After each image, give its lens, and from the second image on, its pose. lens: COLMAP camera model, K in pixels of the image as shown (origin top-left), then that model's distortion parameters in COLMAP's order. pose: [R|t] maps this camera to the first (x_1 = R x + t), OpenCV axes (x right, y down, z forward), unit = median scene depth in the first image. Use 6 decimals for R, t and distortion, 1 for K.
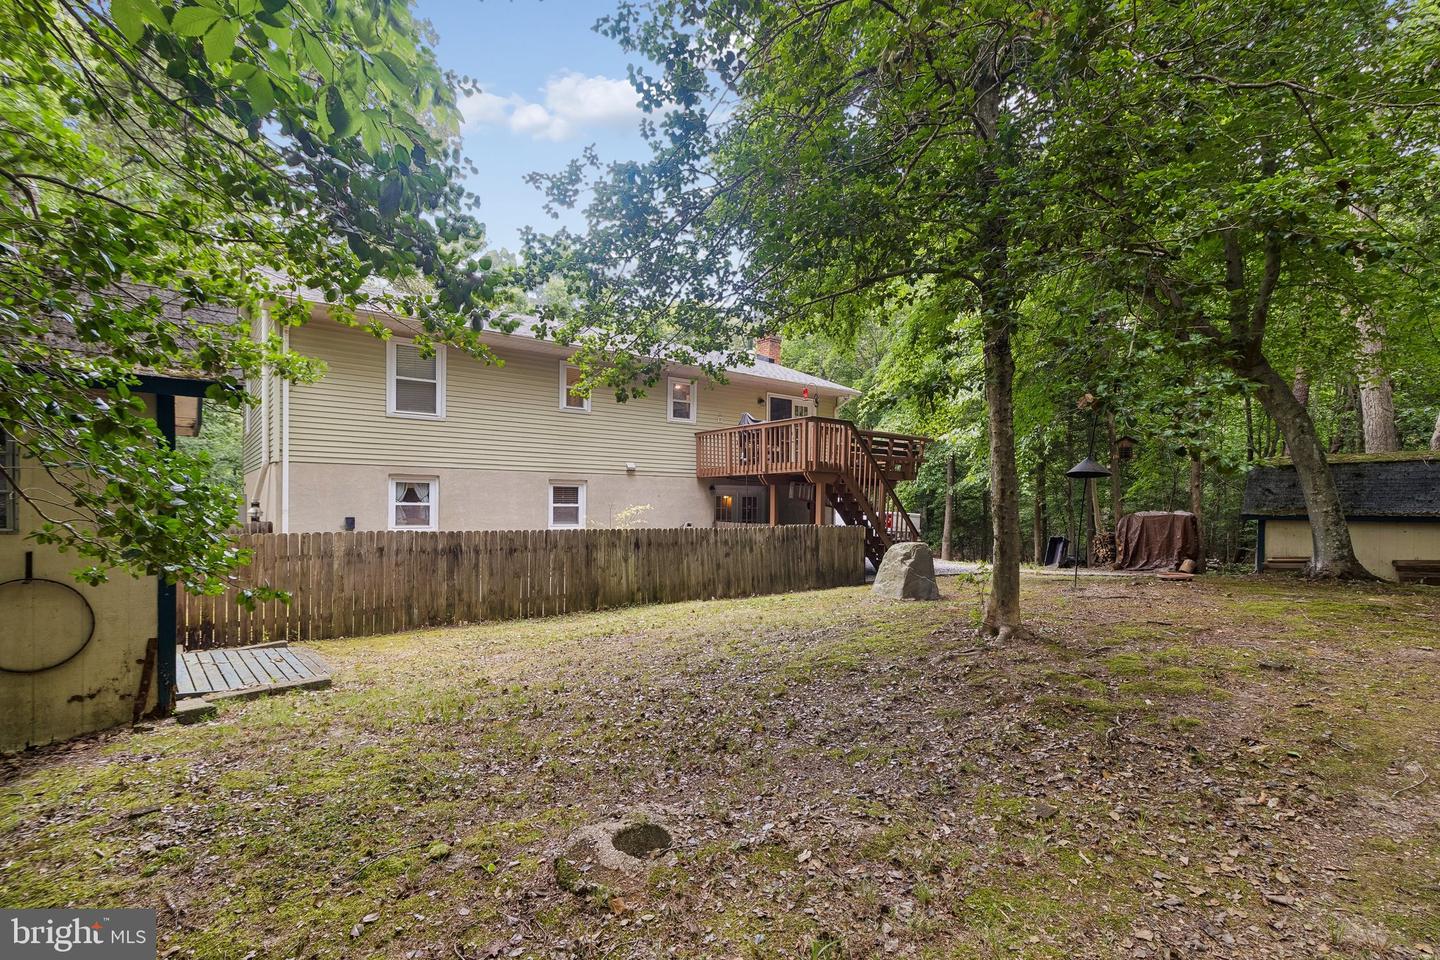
lens RADIAL K [[708.1, 0, 718.9], [0, 708.1, 514.8], [0, 0, 1]] dist [0.002009, 0.000273]
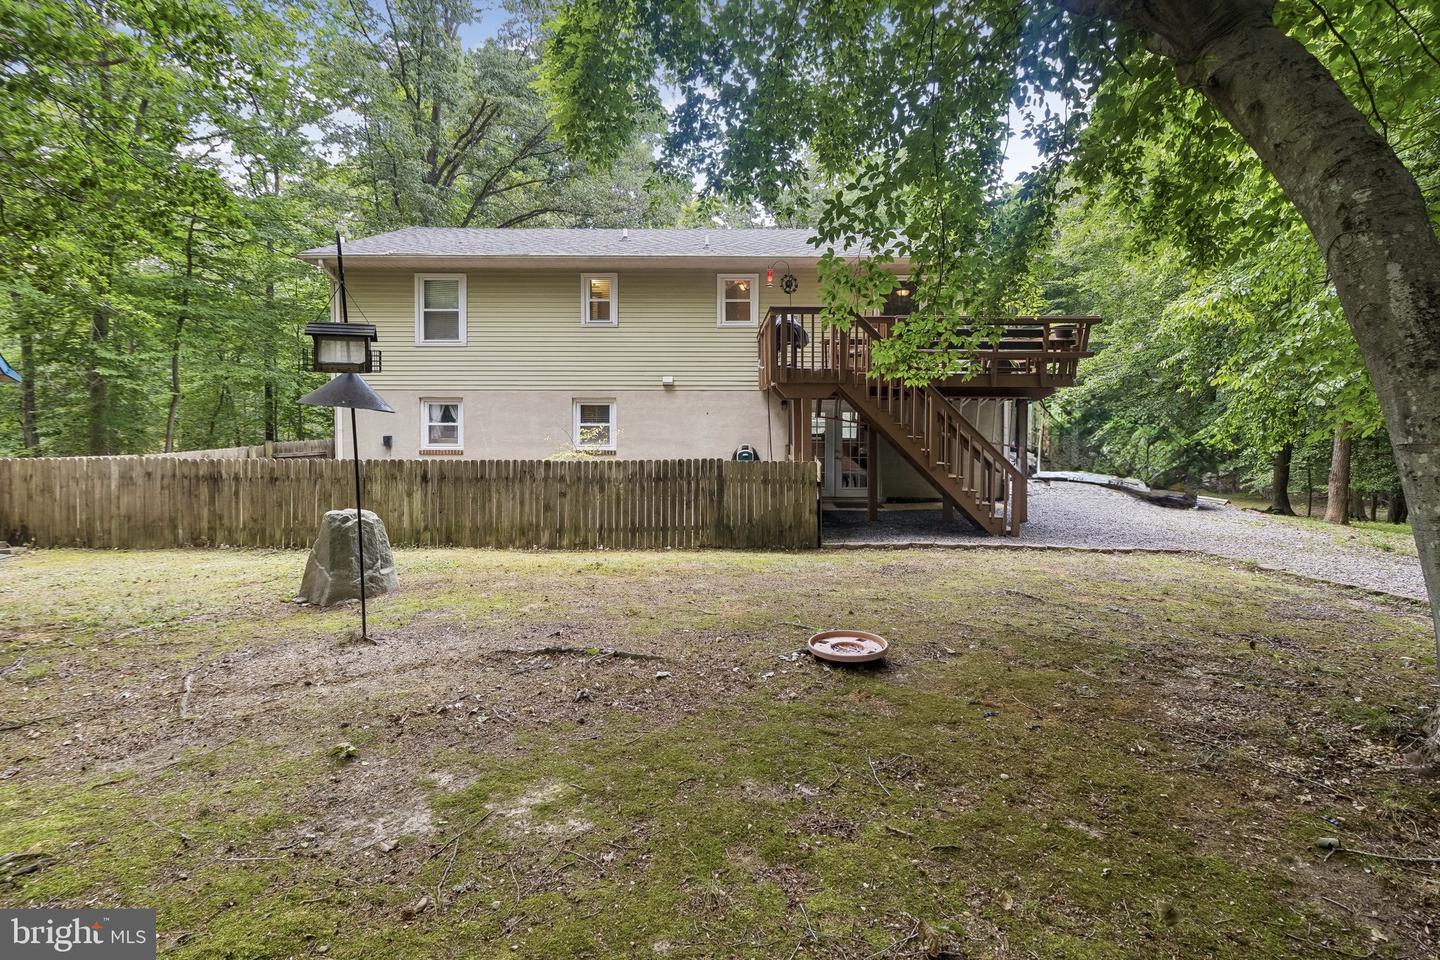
lens RADIAL K [[685.5, 0, 722.9], [0, 685.5, 449.5], [0, 0, 1]] dist [-0.000283, 0.000171]
pose [[0.781875, 0.034117, -0.622501, 0.619452], [-0.005569, 0.998844, 0.047747, -0.031954], [0.623410, -0.033865, 0.781161, 0.492262]]
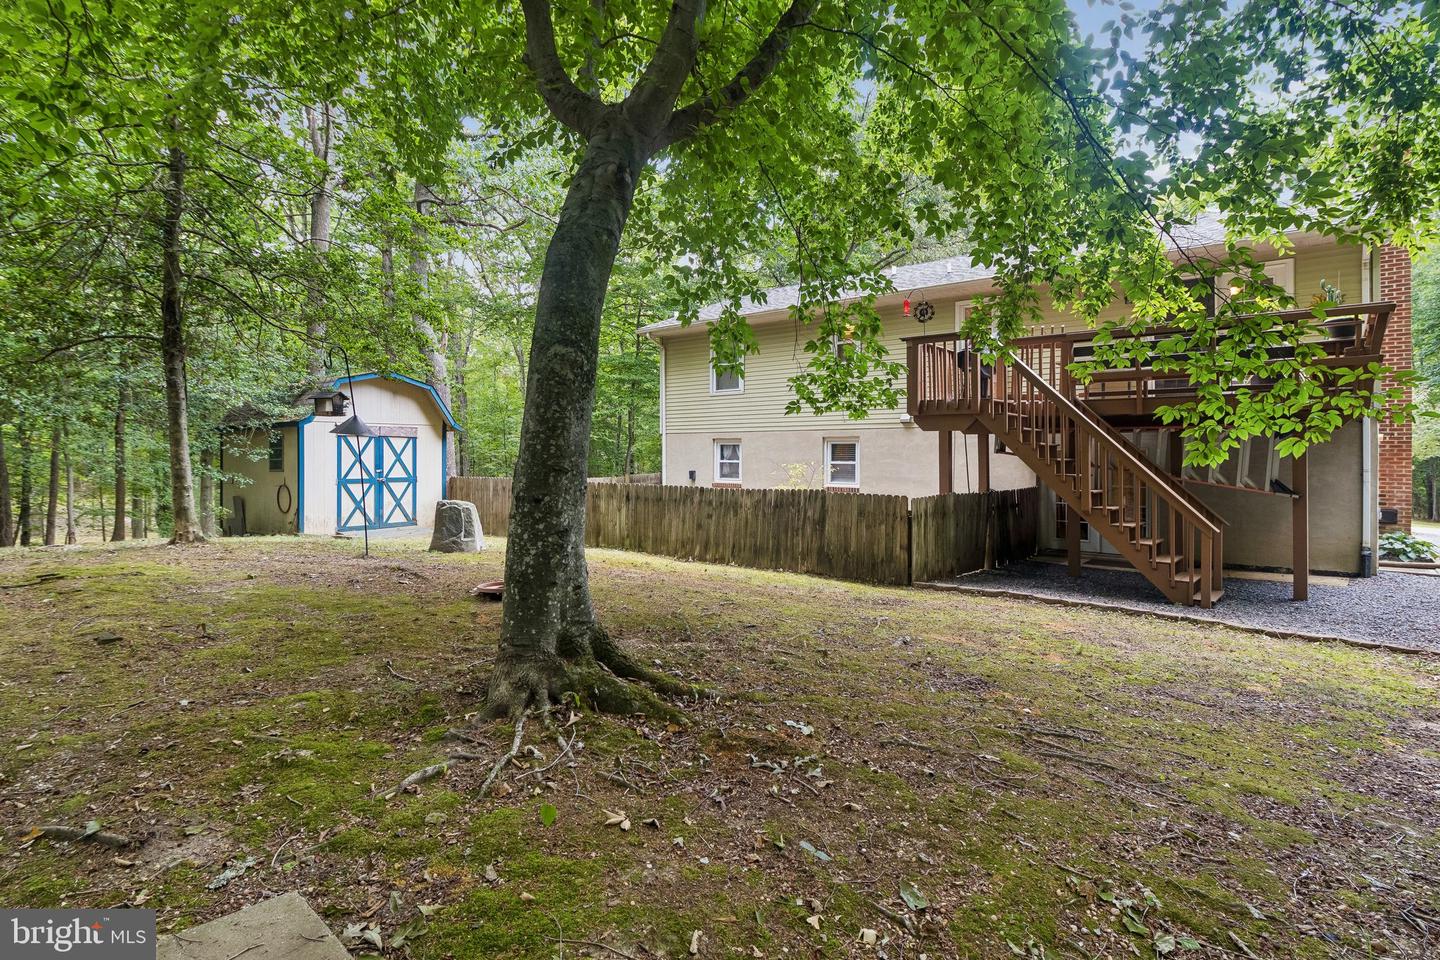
lens RADIAL K [[736.8, 0, 718.2], [0, 736.8, 460.8], [0, 0, 1]] dist [0.027952, 0.000014]
pose [[0.201453, 0.002491, -0.979495, 0.959723], [-0.012645, 0.999920, -0.000057, -0.017562], [0.979417, 0.012397, 0.201468, 0.786512]]
